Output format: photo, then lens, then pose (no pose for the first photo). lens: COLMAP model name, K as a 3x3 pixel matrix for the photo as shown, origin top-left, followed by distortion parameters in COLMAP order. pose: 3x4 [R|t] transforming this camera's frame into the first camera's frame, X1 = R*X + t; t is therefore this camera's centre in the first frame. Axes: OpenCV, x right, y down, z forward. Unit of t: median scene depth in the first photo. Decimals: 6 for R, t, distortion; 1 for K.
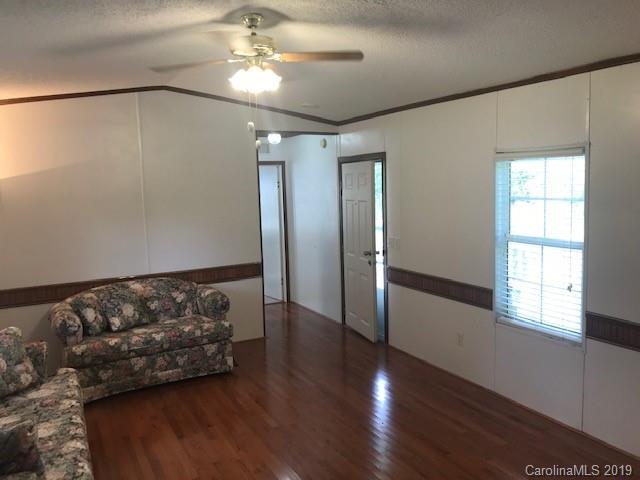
lens RADIAL K [[532.9, 0, 320.0], [0, 532.9, 240.0], [0, 0, 1]] dist [0.002195, 0.001166]
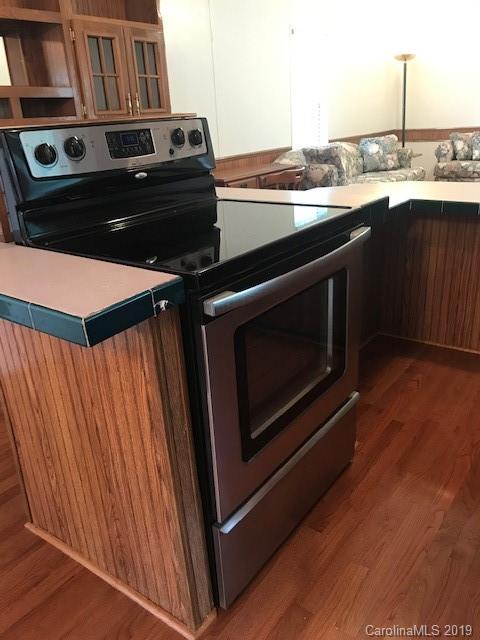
lens RADIAL K [[516.9, 0, 240.0], [0, 516.9, 320.0], [0, 0, 1]] dist [0.006124, 0.005619]
pose [[0.430540, 0.339431, -0.836314, 0.659759], [-0.066189, 0.935970, 0.345803, 0.133286], [0.900141, -0.093527, 0.425439, -0.205839]]
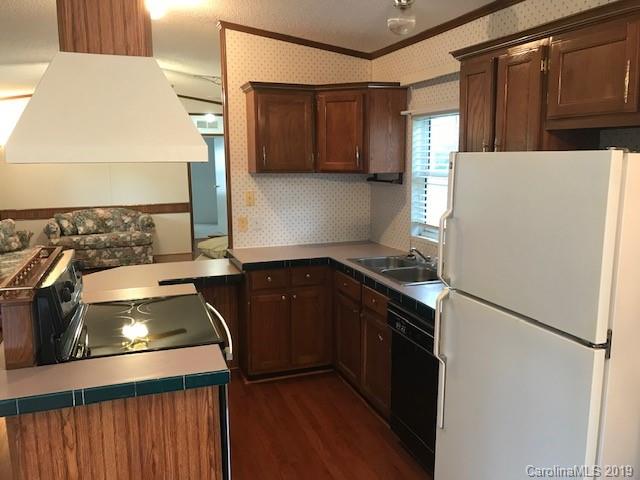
lens RADIAL K [[532.9, 0, 320.0], [0, 532.9, 240.0], [0, 0, 1]] dist [0.002195, 0.001166]
pose [[0.989147, 0.039270, -0.141588, 0.604843], [-0.032671, 0.998282, 0.048634, 0.080686], [0.143254, -0.043480, 0.988730, -0.560597]]
